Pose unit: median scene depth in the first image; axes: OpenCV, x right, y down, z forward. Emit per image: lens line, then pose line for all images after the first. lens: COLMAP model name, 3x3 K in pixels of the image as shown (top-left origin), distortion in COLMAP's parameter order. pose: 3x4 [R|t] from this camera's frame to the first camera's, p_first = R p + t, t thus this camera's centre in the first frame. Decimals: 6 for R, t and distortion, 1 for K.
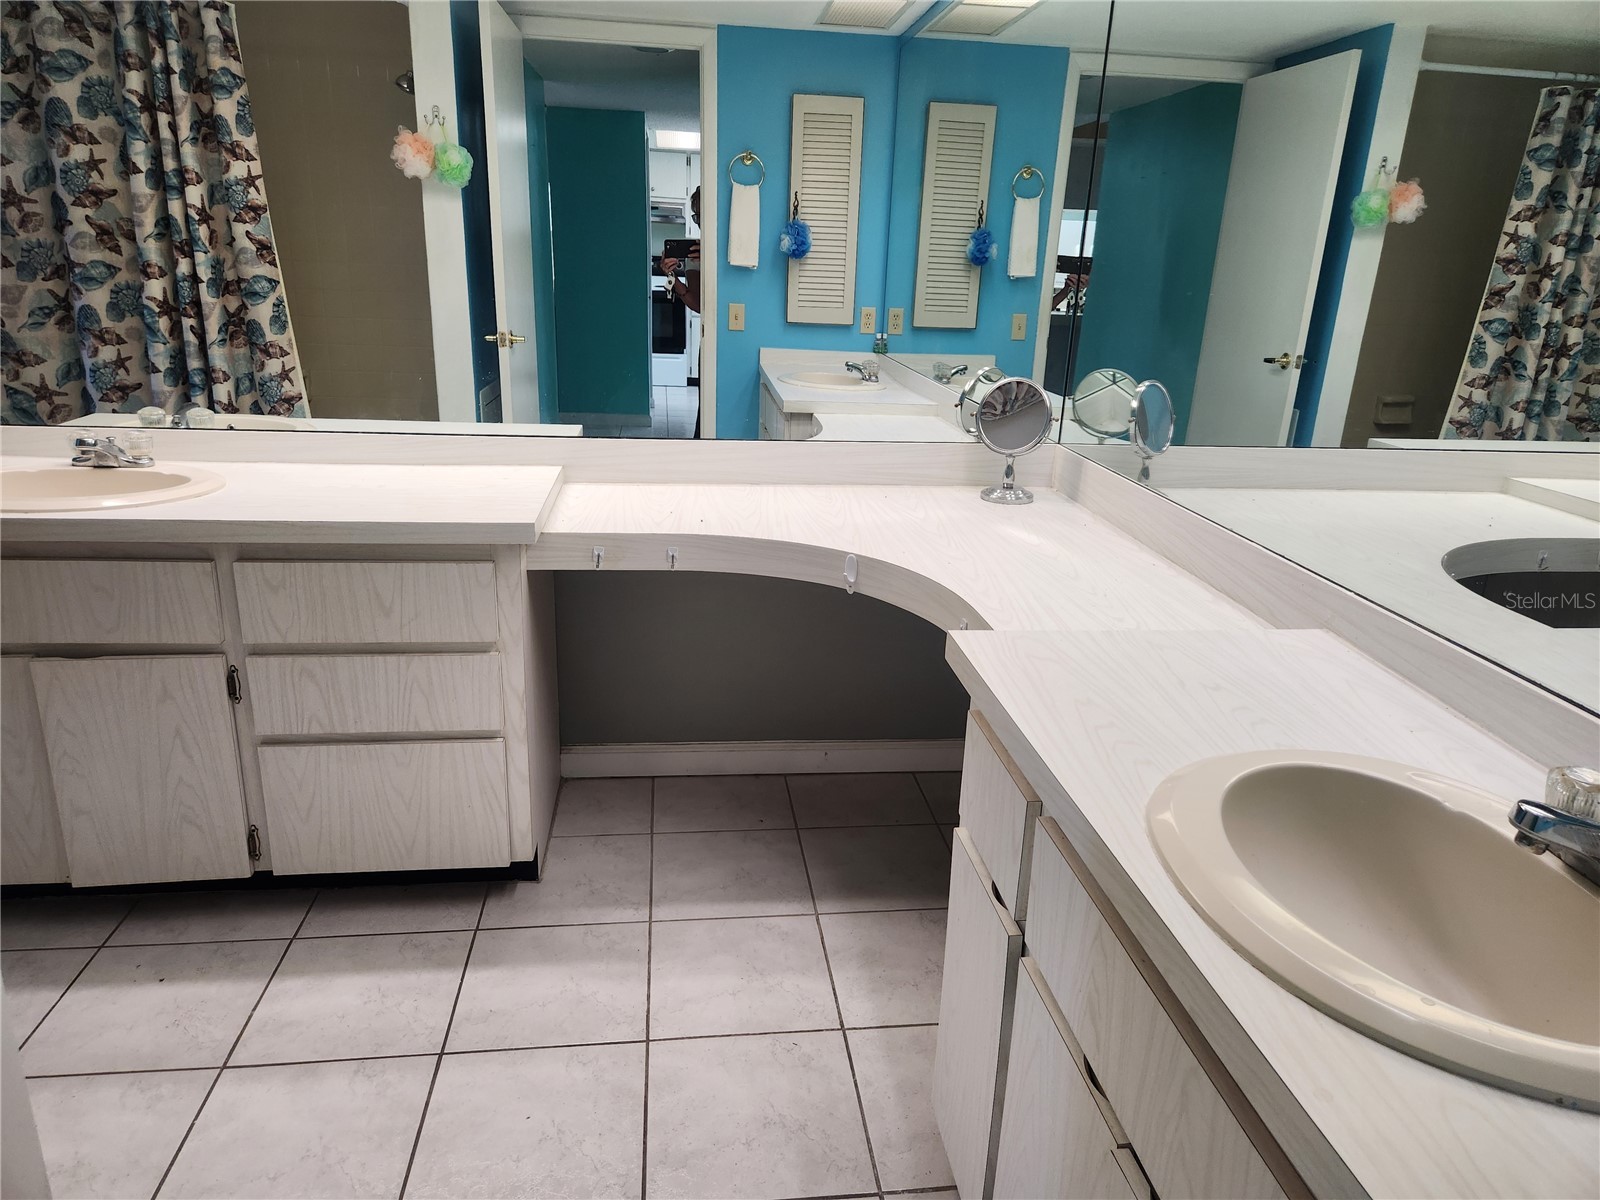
lens RADIAL K [[1063.9, 0, 810.9], [0, 1063.9, 603.7], [0, 0, 1]] dist [0.046621, -0.028837]
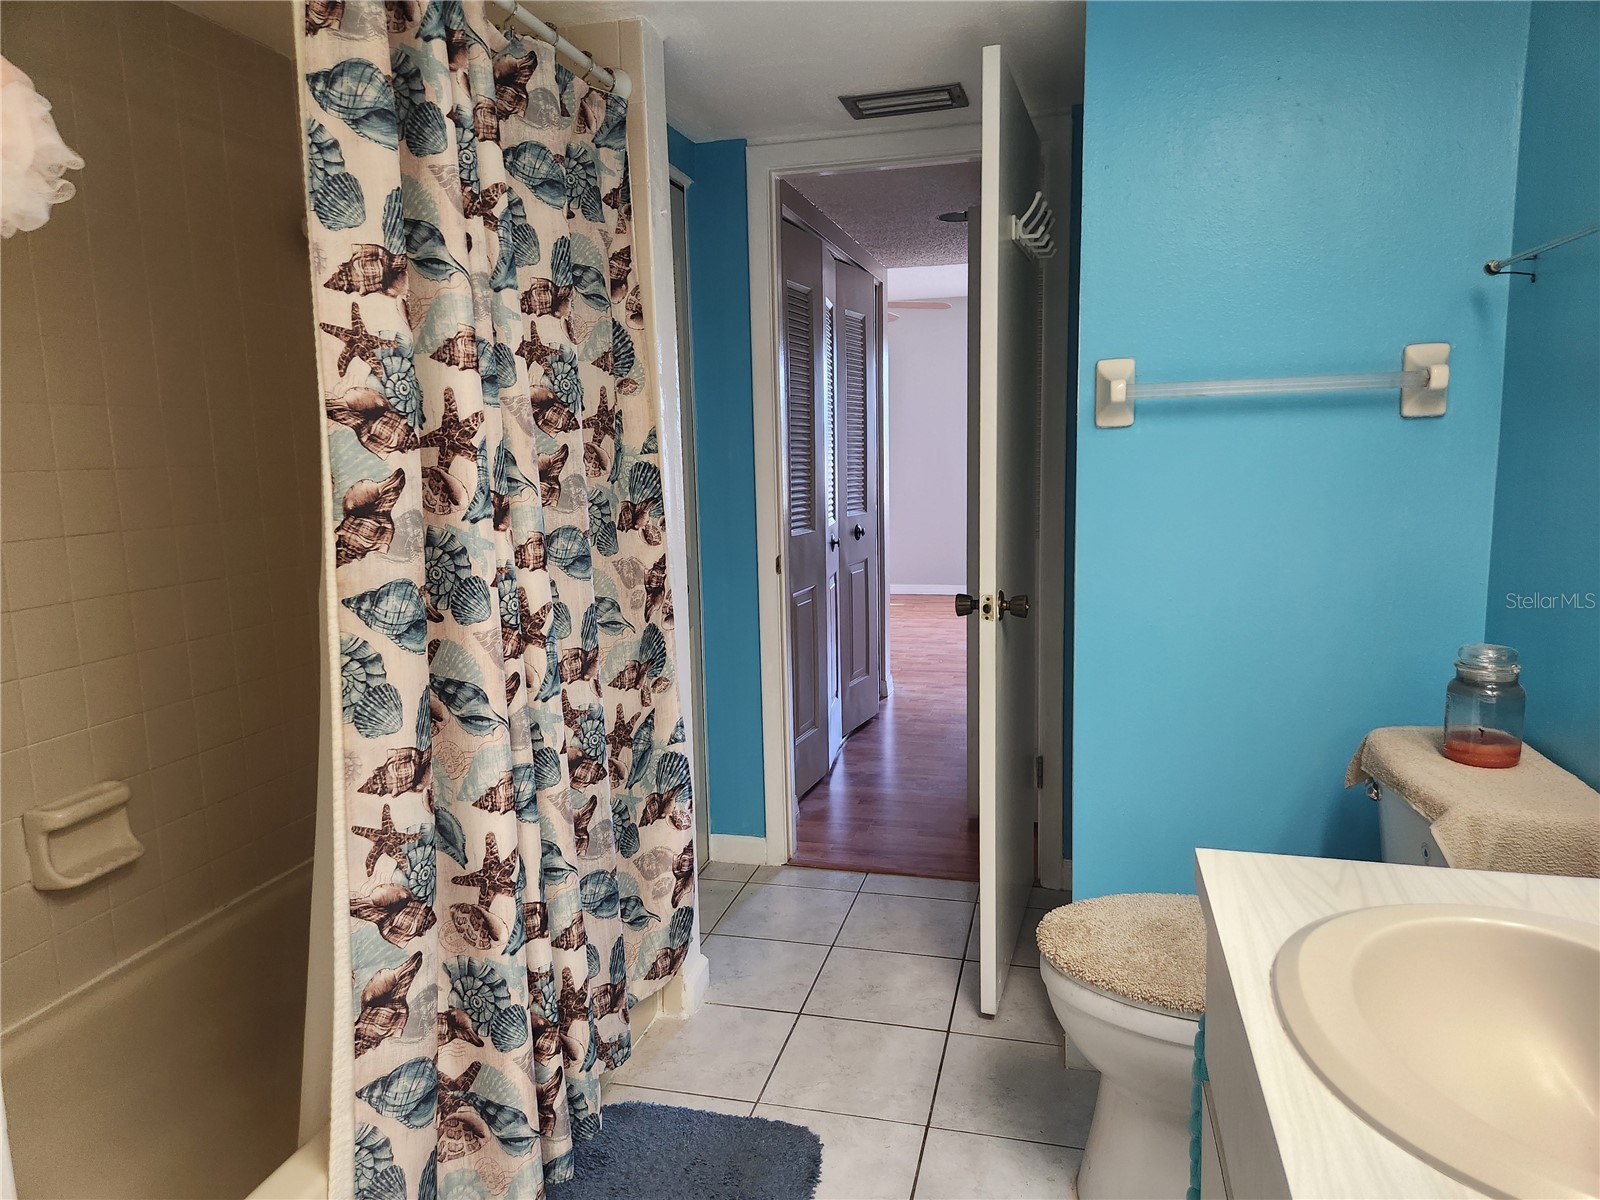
lens RADIAL K [[1063.9, 0, 807.3], [0, 1063.9, 583.7], [0, 0, 1]] dist [0.046621, -0.028837]
pose [[0.370322, -0.172634, 0.912721, 0.390600], [0.337799, 0.940334, 0.040800, -0.234937], [-0.865306, 0.293207, 0.406541, 0.763377]]
